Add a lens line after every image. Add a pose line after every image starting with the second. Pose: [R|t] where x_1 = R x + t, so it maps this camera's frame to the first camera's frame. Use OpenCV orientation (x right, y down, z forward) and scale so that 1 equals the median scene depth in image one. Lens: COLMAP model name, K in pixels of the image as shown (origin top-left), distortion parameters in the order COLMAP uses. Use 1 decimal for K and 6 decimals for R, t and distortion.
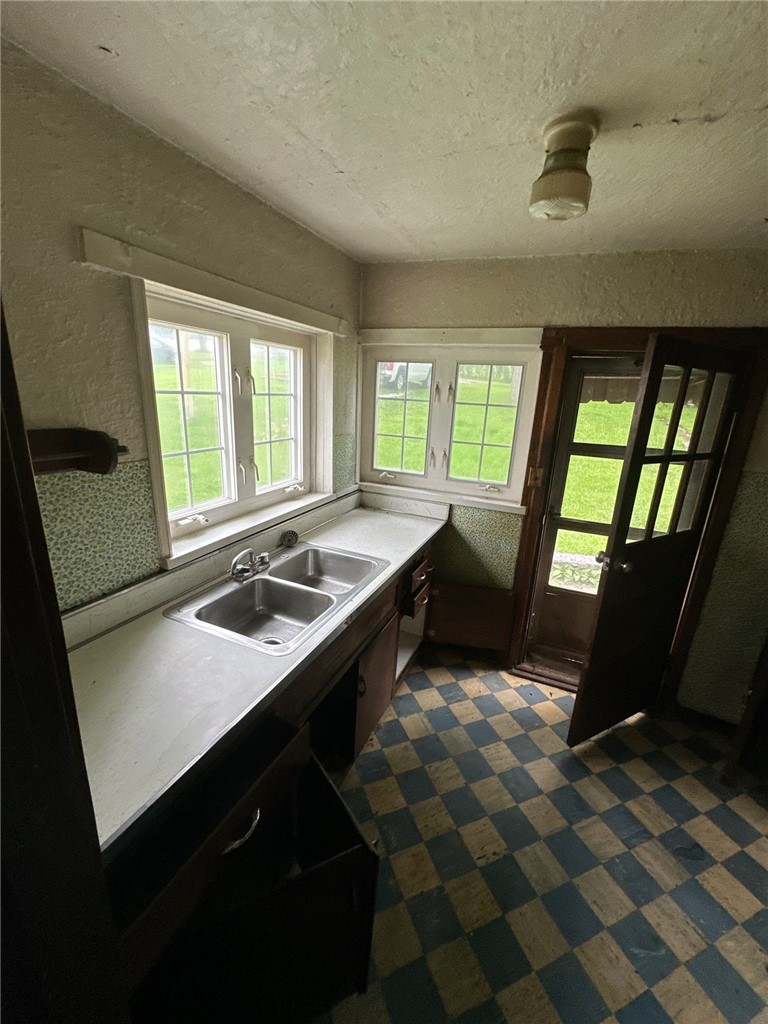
lens RADIAL K [[407.9, 0, 383.4], [0, 407.9, 510.9], [0, 0, 1]] dist [-0.001855, -0.000030]
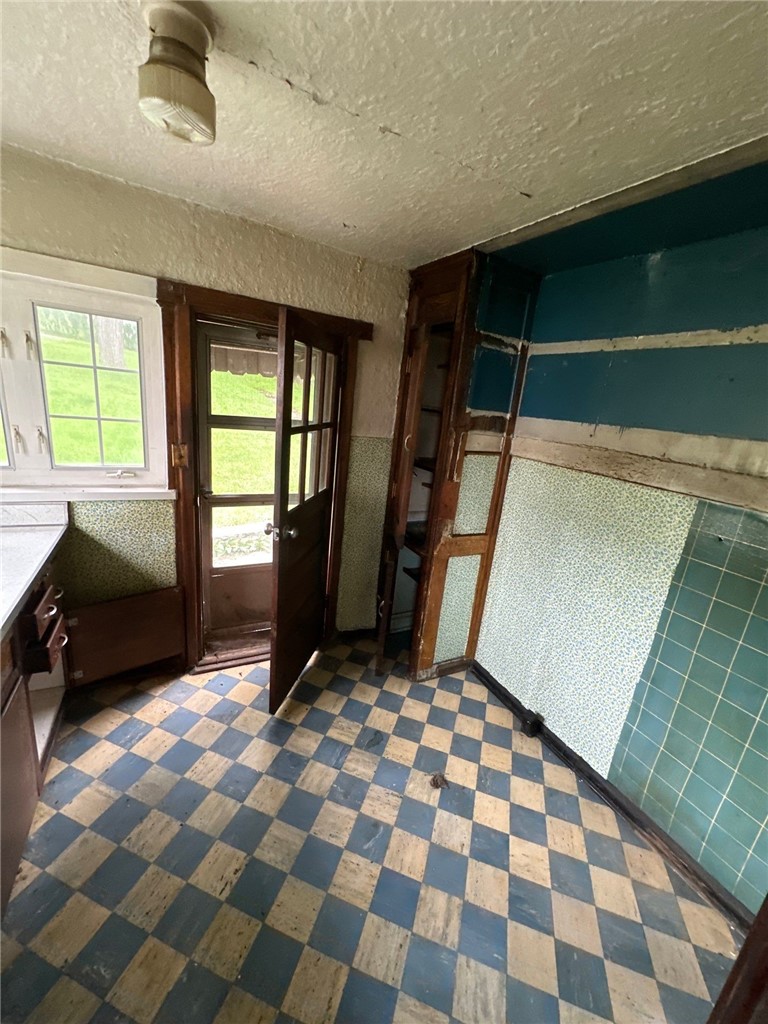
lens RADIAL K [[407.9, 0, 383.8], [0, 407.9, 511.9], [0, 0, 1]] dist [-0.001855, -0.000030]
pose [[0.637274, -0.192575, 0.746189, -0.033062], [0.139098, 0.981115, 0.134409, -0.023036], [-0.757980, 0.018138, 0.652025, 0.106035]]
